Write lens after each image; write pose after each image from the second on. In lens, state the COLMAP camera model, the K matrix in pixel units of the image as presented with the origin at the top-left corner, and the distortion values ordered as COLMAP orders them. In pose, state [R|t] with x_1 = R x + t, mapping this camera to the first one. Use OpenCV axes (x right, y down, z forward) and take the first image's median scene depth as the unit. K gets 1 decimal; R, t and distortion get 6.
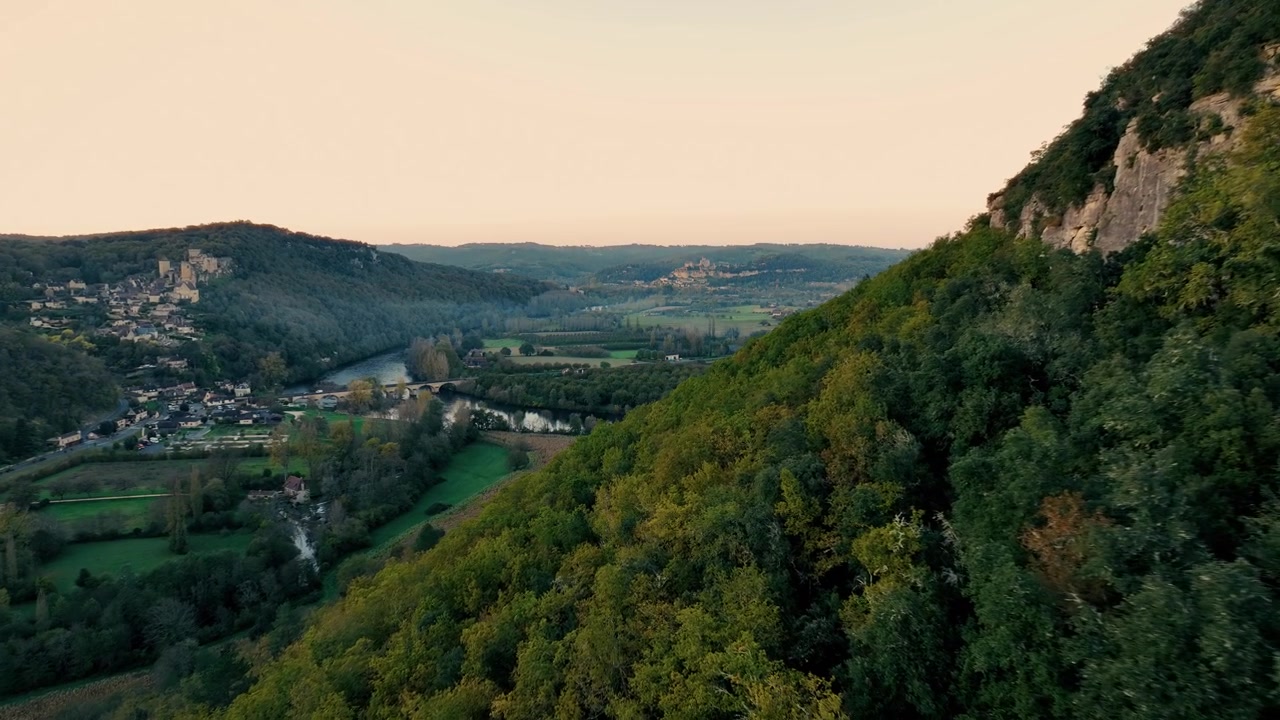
lens RADIAL K [[903.5, 0, 640.0], [0, 903.5, 360.0], [0, 0, 1]] dist [0.002538, 0.009020]
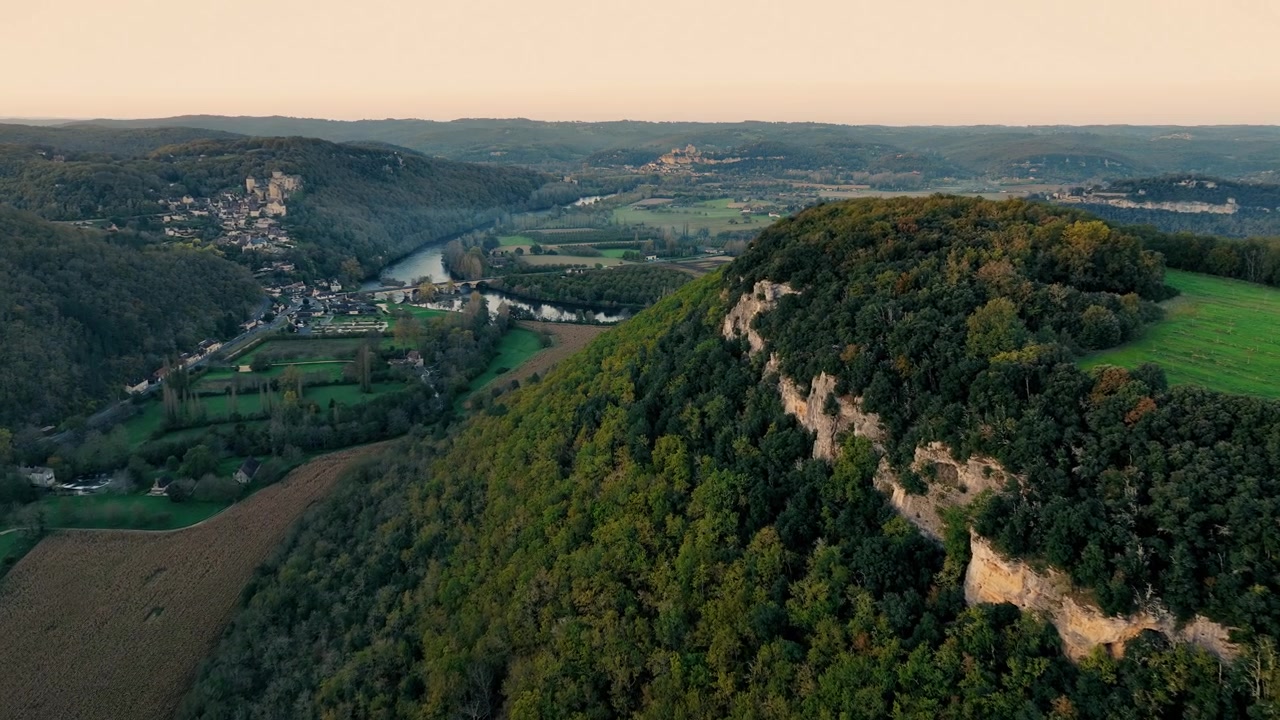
lens RADIAL K [[903.5, 0, 640.0], [0, 903.5, 360.0], [0, 0, 1]] dist [0.002538, 0.009020]
pose [[0.999918, 0.006554, 0.011044, 0.008288], [-0.008051, 0.989916, 0.141427, -0.047507], [-0.010005, -0.141504, 0.989887, -0.332654]]
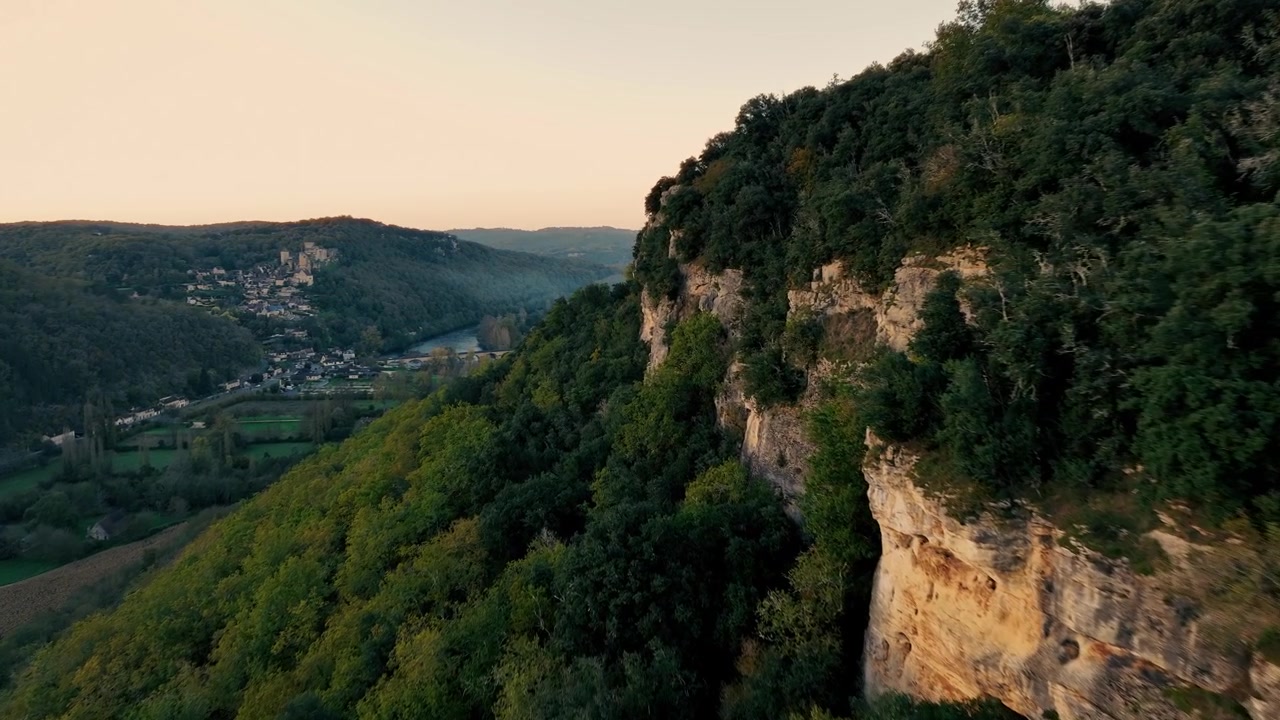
lens RADIAL K [[903.5, 0, 640.0], [0, 903.5, 360.0], [0, 0, 1]] dist [0.002538, 0.009020]
pose [[0.995981, 0.011967, -0.088761, 0.072230], [-0.010245, 0.999751, 0.019834, 0.009362], [0.088977, -0.018845, 0.995855, -0.203315]]
